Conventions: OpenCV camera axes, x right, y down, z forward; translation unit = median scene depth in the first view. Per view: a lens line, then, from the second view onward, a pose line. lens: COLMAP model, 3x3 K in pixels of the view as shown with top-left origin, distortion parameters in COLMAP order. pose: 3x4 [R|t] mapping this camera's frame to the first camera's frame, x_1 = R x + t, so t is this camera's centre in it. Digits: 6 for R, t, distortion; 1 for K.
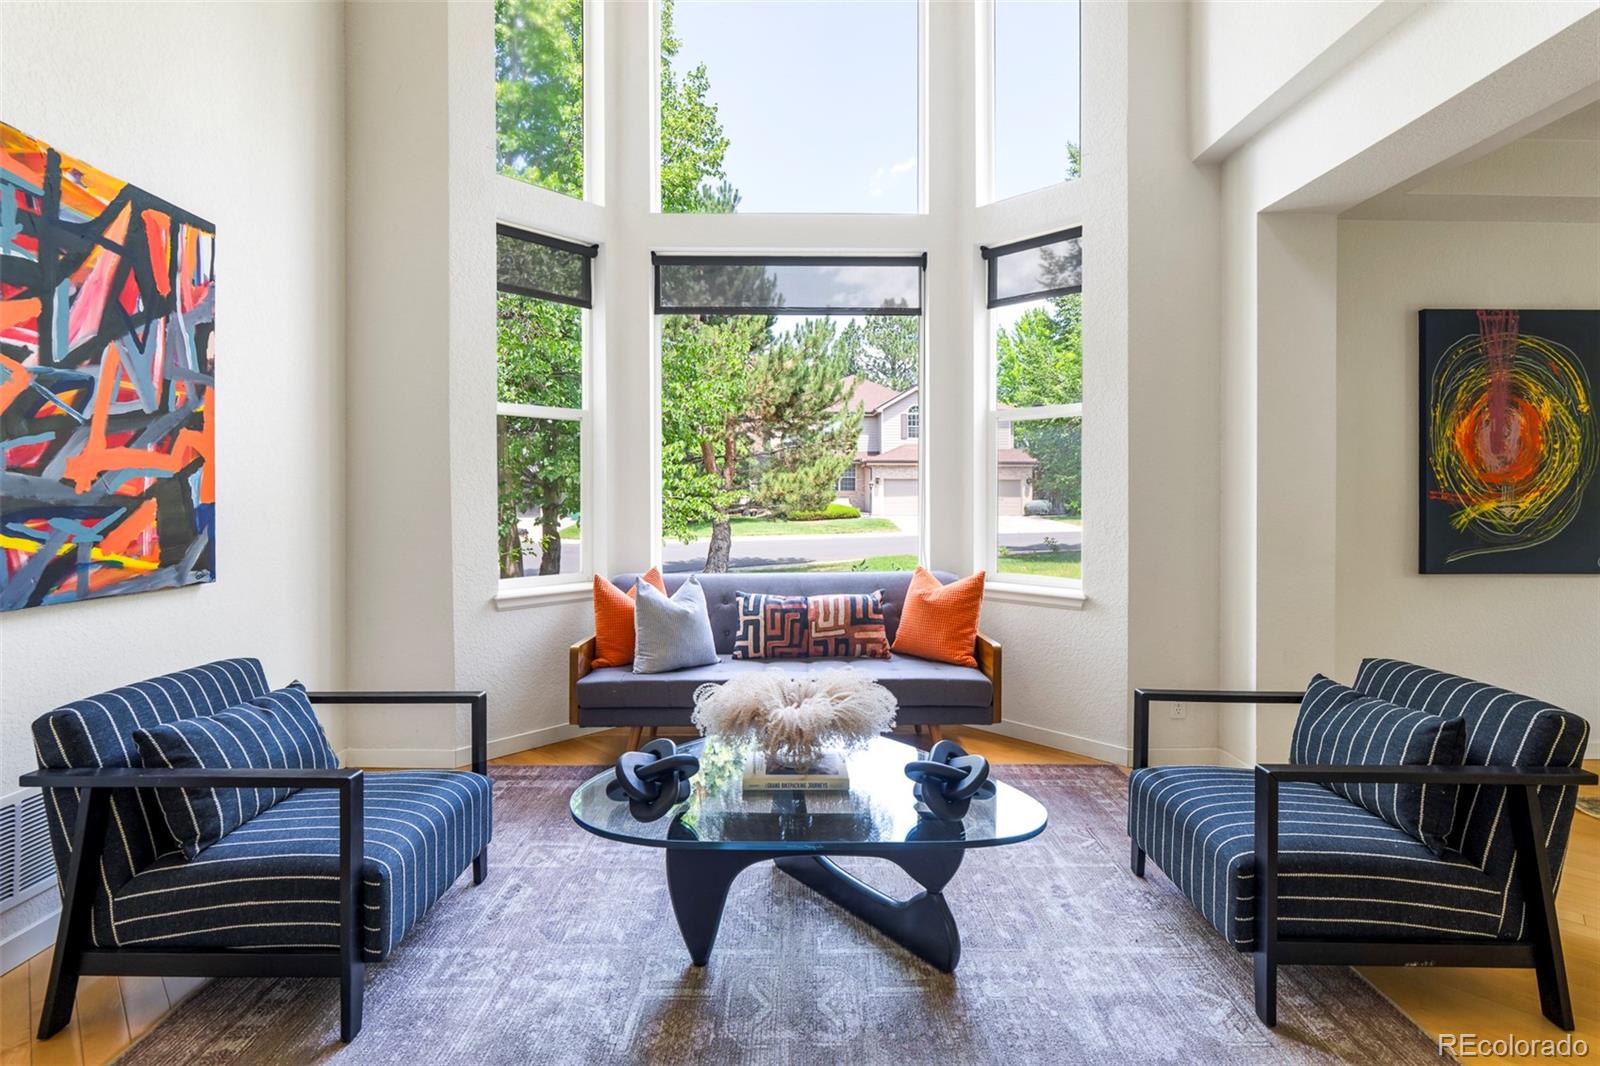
lens RADIAL K [[734.9, 0, 804.3], [0, 734.9, 504.5], [0, 0, 1]] dist [-0.007952, 0.000650]
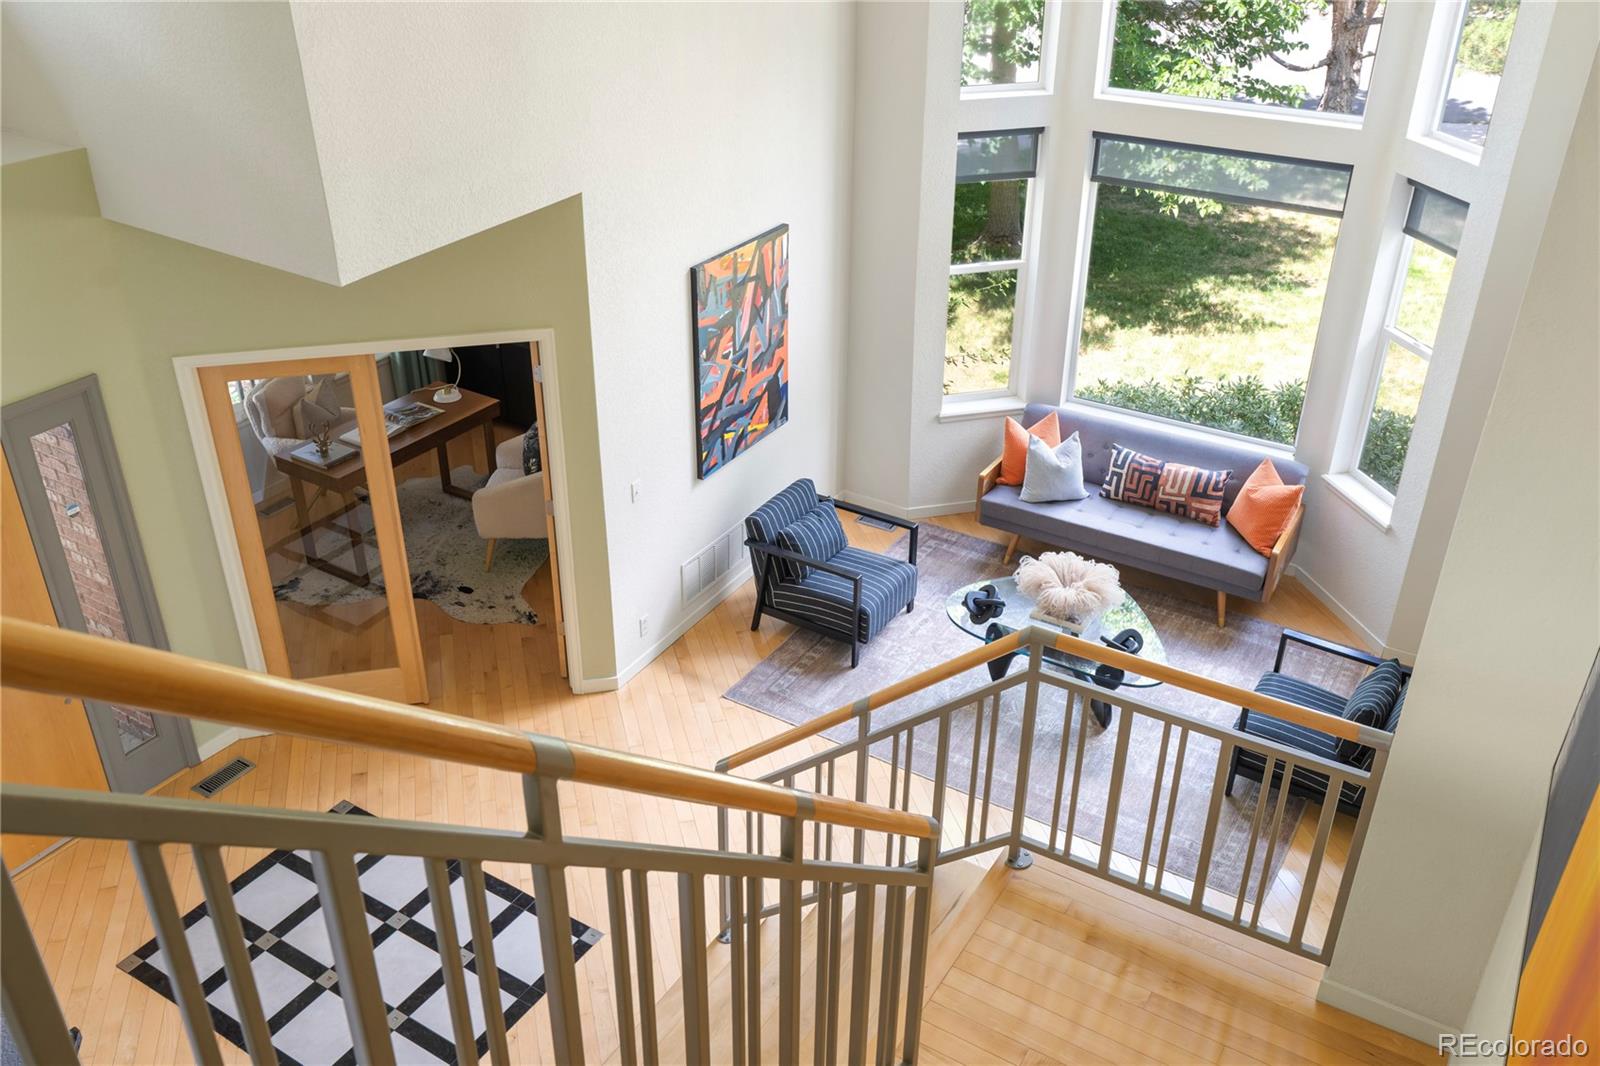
lens RADIAL K [[1326.9, 0, 800.1], [0, 1326.9, 528.9], [0, 0, 1]] dist [0.018246, 0.004748]
pose [[0.847484, 0.263086, -0.461038, 0.863790], [-0.008205, 0.874927, 0.484185, -1.362525], [0.530757, -0.406556, 0.743646, -1.657015]]
